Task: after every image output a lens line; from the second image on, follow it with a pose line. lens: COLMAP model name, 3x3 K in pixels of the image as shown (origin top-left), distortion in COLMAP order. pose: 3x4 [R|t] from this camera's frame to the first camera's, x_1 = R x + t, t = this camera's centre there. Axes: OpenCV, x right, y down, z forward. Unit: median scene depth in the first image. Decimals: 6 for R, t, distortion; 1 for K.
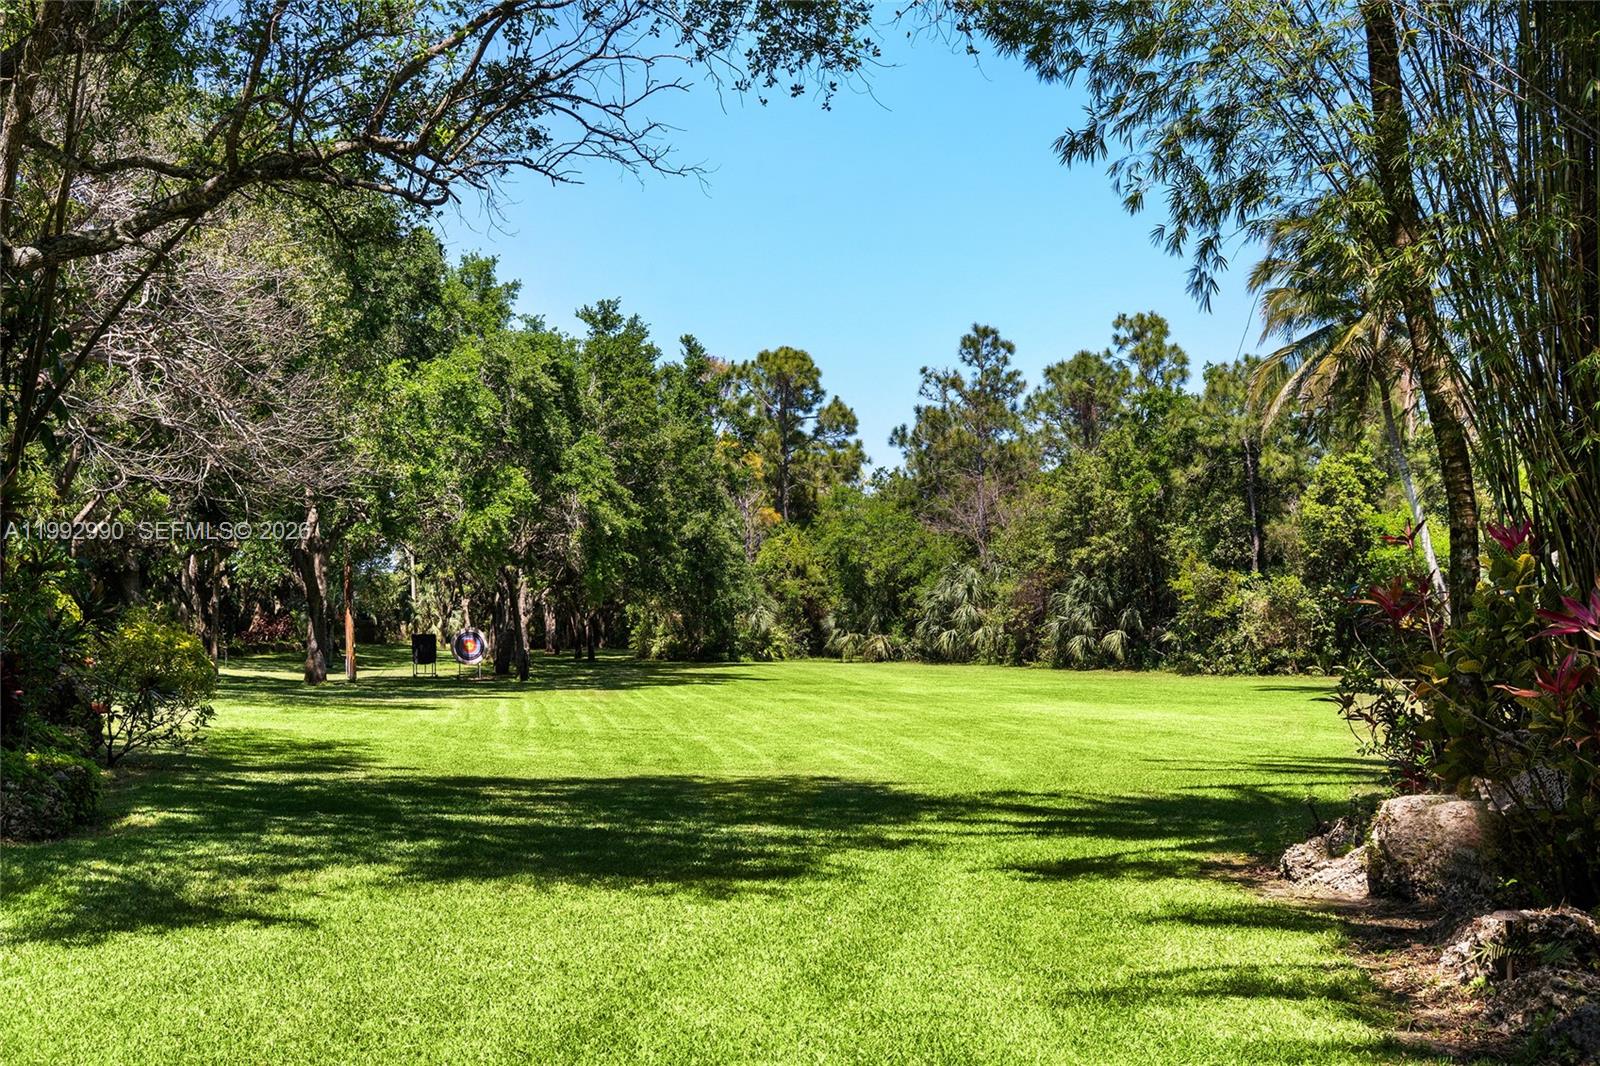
lens RADIAL K [[2223.9, 0, 800.0], [0, 2223.9, 537.1], [0, 0, 1]] dist [0.017260, 0.000000]
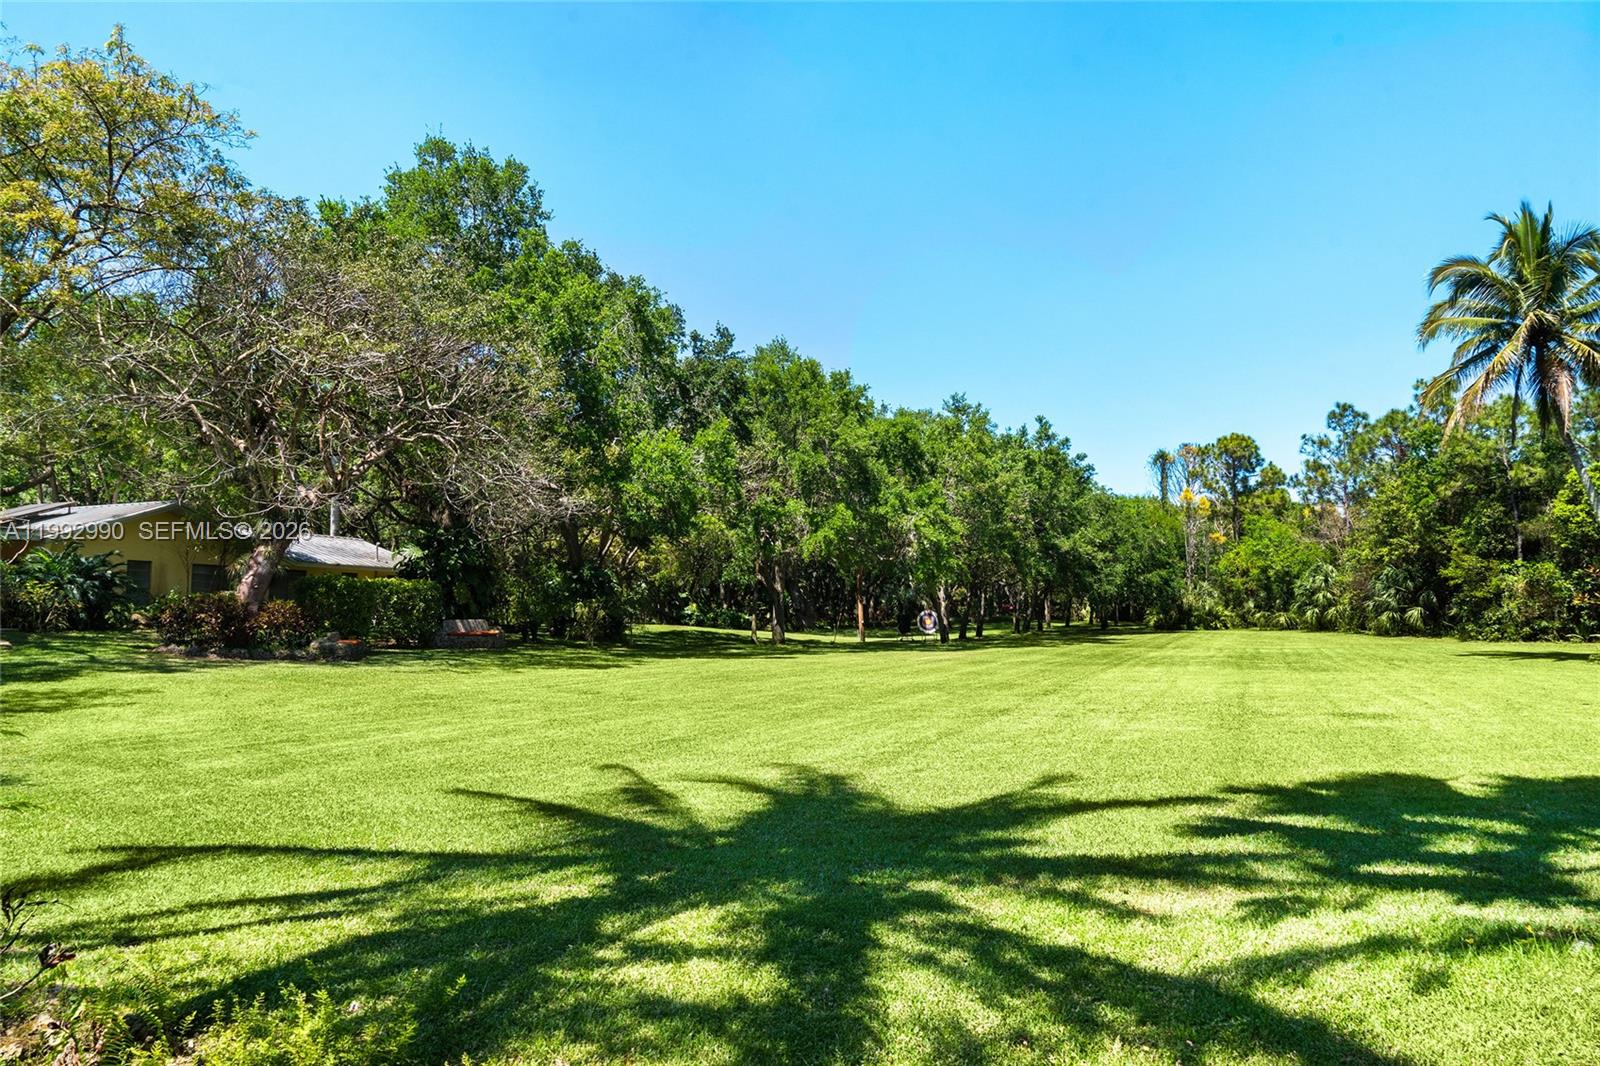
lens RADIAL K [[1088.2, 0, 799.6], [0, 1088.2, 525.5], [0, 0, 1]] dist [0.000572, -0.000165]
pose [[0.875391, -0.048535, -0.480972, 0.135221], [0.030481, 0.998509, -0.045283, 0.010449], [0.482453, 0.024979, 0.875566, 0.232353]]
